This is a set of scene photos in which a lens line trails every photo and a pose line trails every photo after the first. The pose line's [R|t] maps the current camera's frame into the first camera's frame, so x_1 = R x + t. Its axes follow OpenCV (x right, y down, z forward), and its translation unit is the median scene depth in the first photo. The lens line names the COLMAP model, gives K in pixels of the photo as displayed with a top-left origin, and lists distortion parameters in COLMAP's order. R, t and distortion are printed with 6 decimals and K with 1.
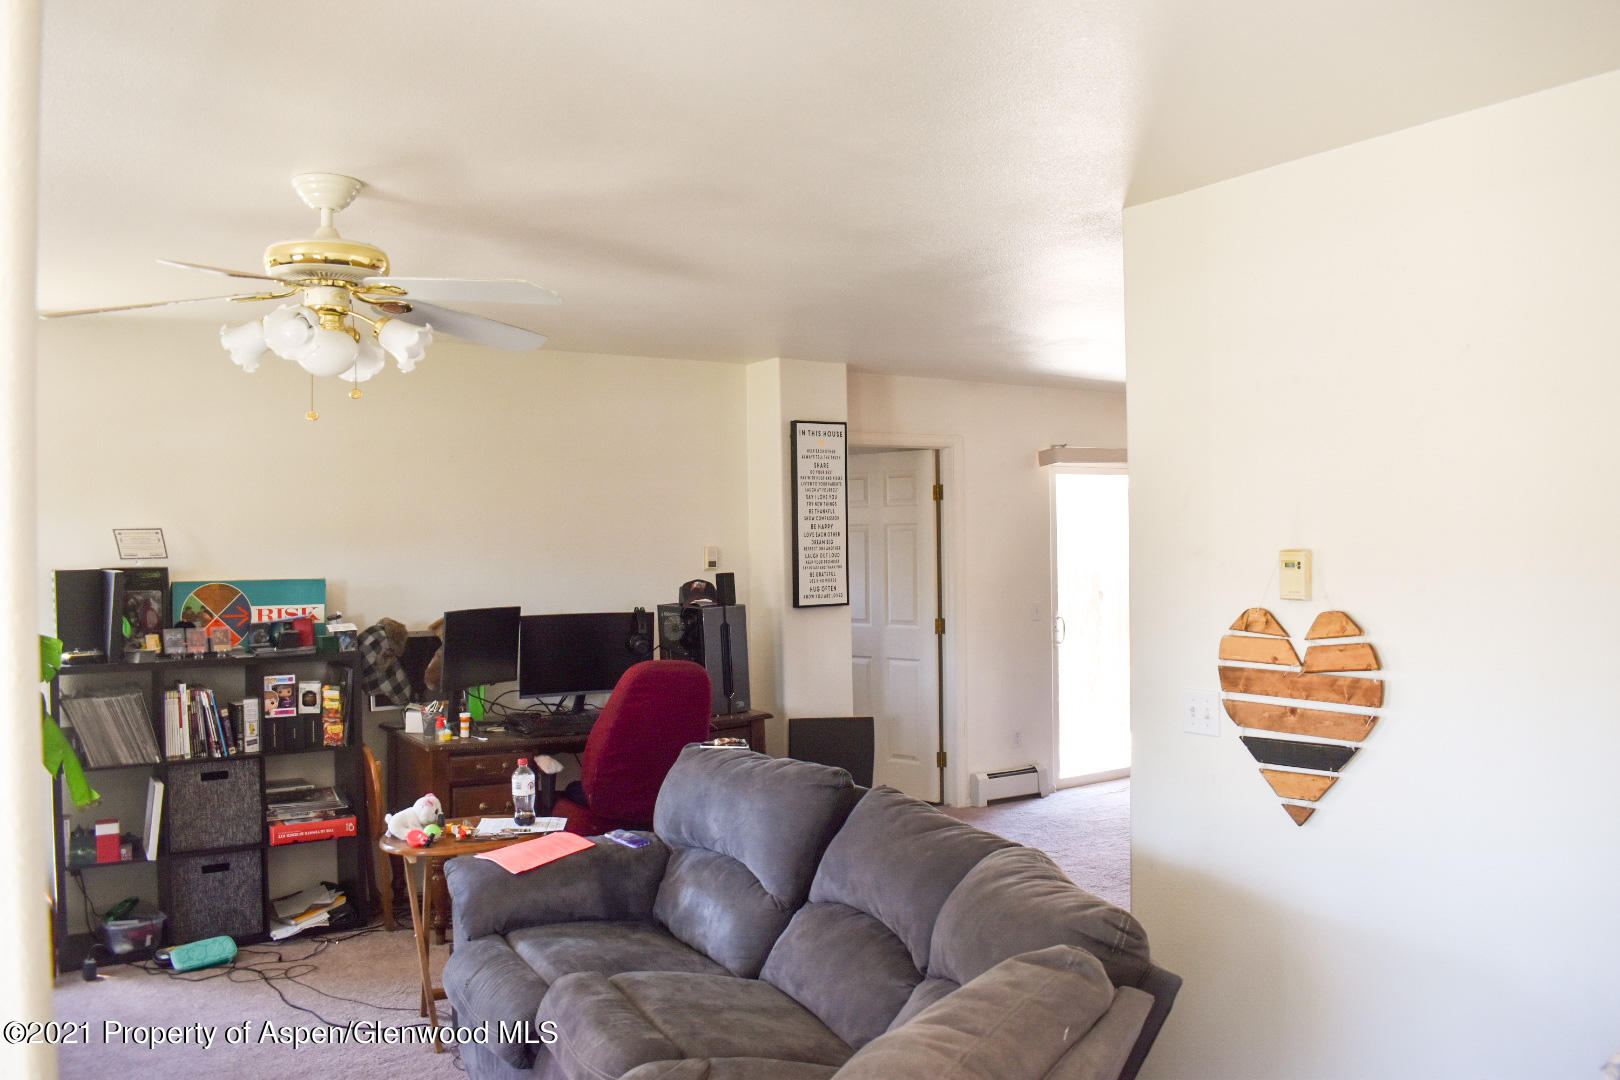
lens RADIAL K [[1286.1, 0, 810.0], [0, 1286.1, 540.0], [0, 0, 1]] dist [-0.073655, 0.006539]
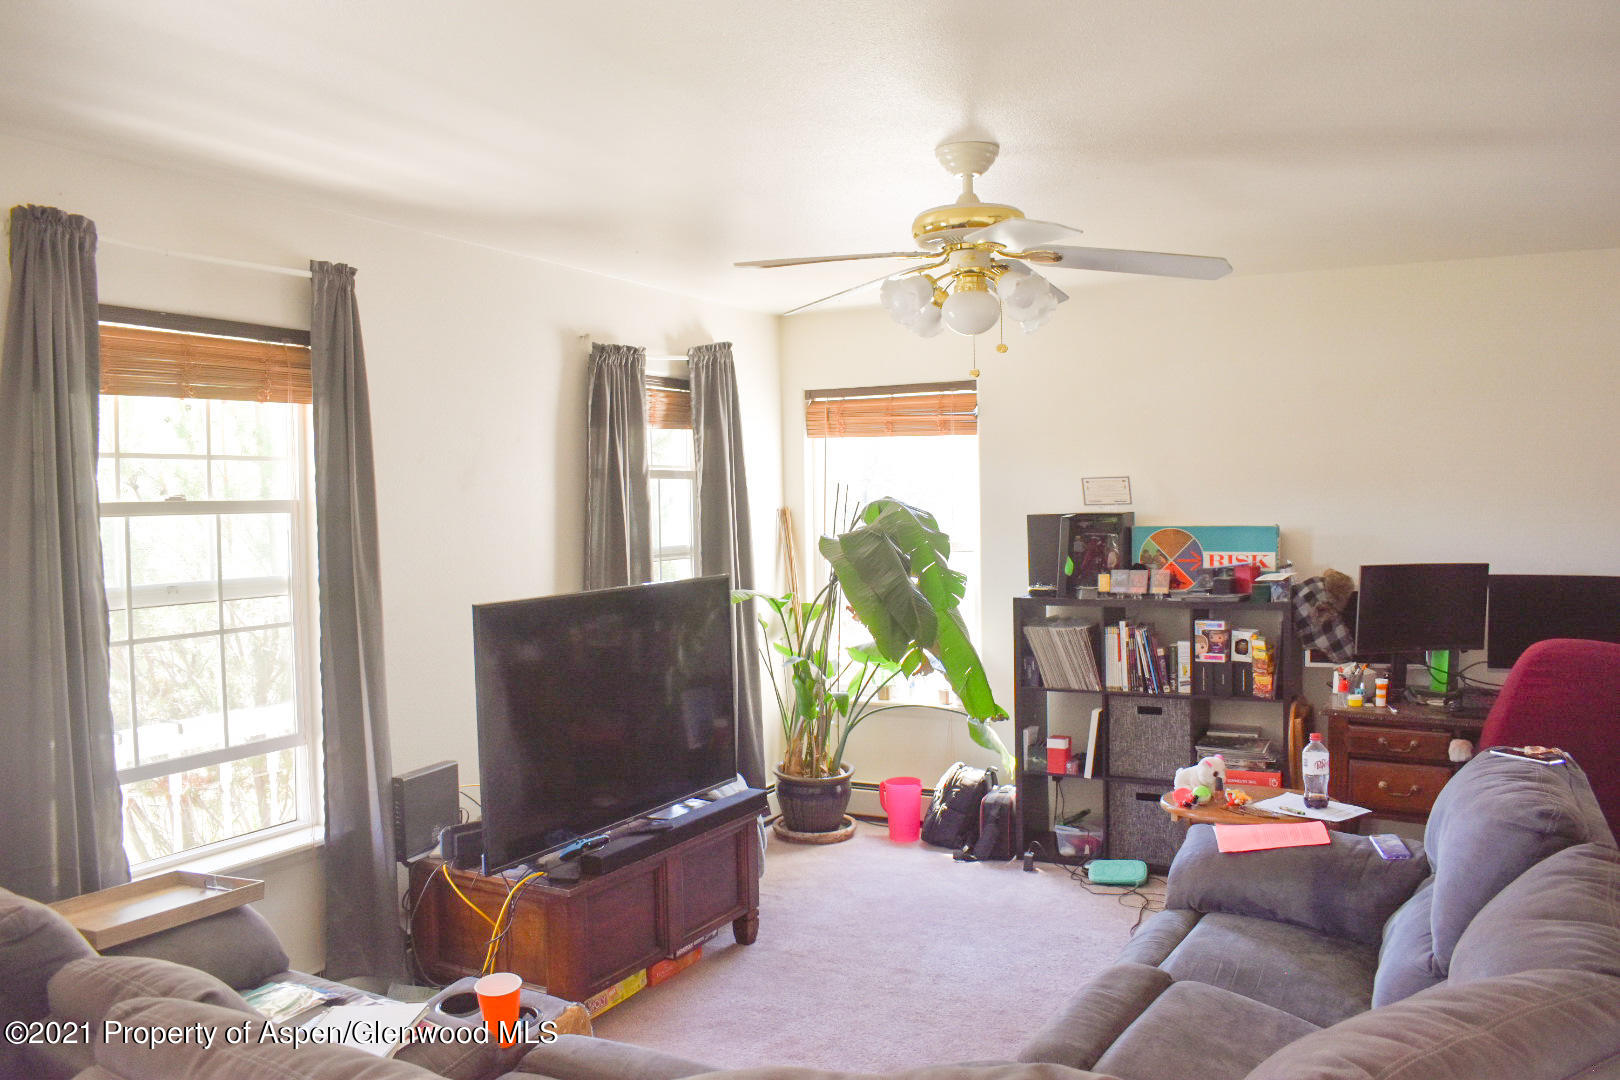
lens RADIAL K [[1286.1, 0, 810.0], [0, 1286.1, 540.0], [0, 0, 1]] dist [-0.073655, 0.006539]
pose [[0.499293, 0.029385, -0.865935, 0.304040], [0.010909, 0.999132, 0.040195, -0.001936], [0.866365, -0.029515, 0.498539, 0.220756]]
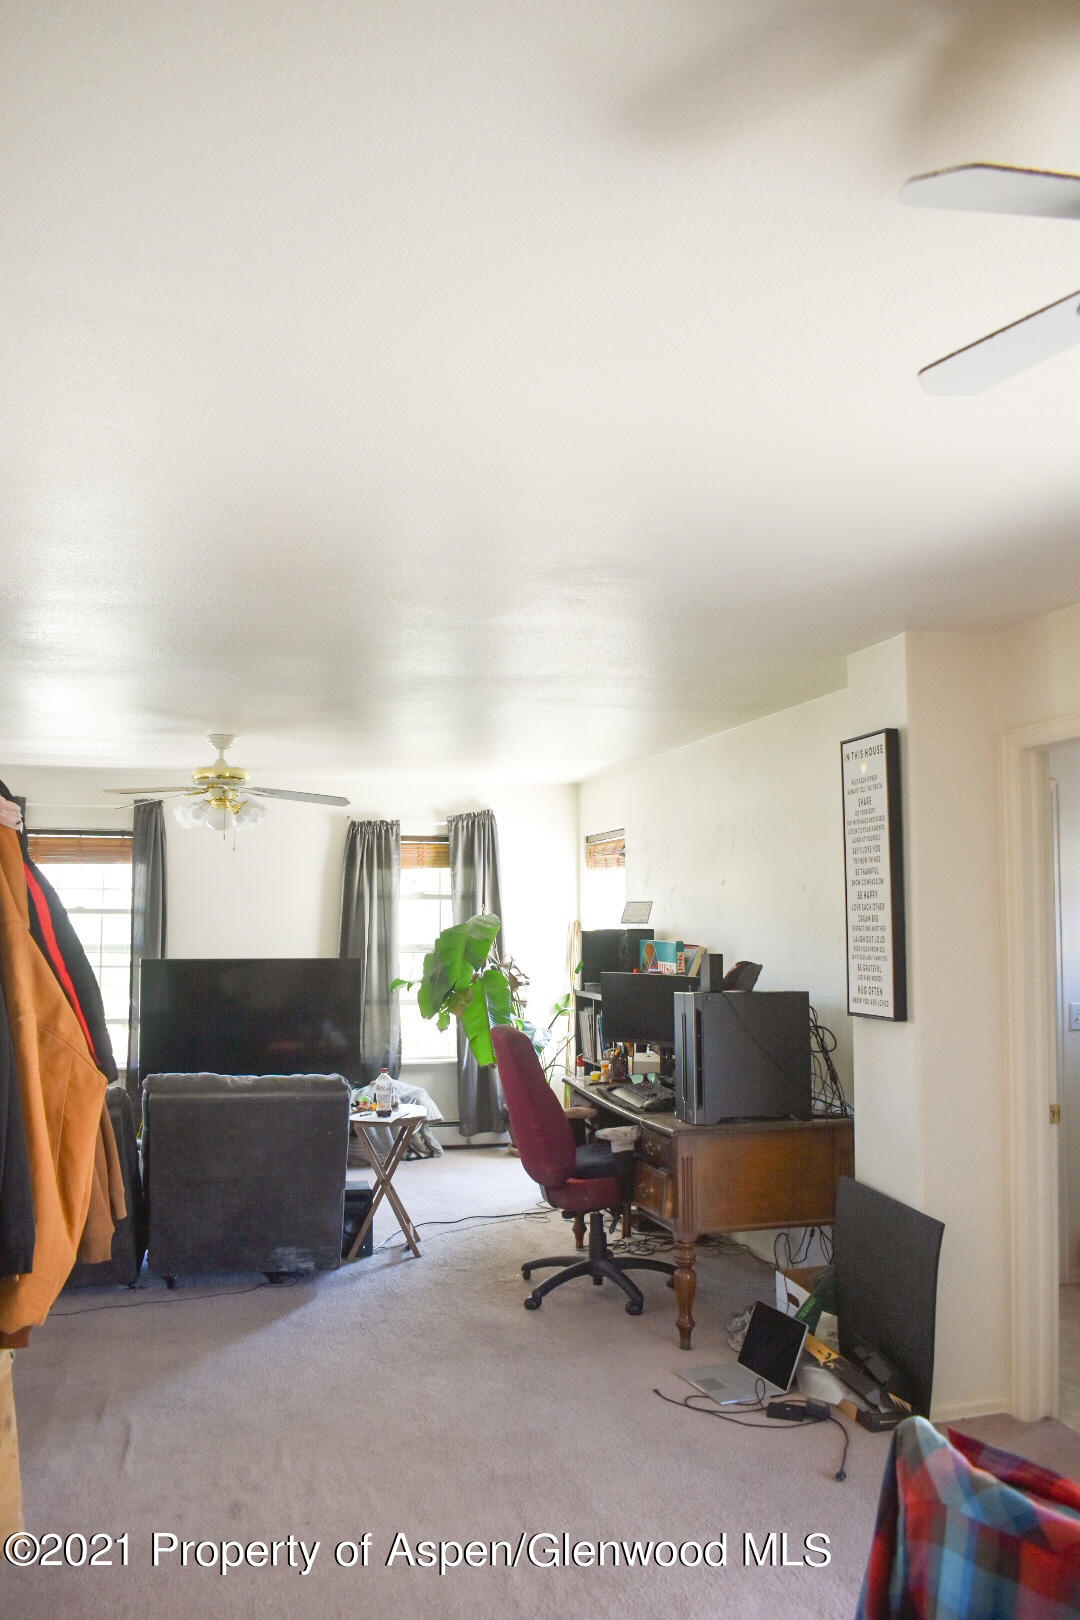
lens RADIAL K [[1286.1, 0, 540.0], [0, 1286.1, 810.0], [0, 0, 1]] dist [-0.073655, 0.006539]
pose [[-0.335945, -0.065636, -0.939592, 0.921181], [-0.000667, 0.997585, -0.069448, -0.011083], [0.941881, -0.022704, -0.335177, 1.438806]]
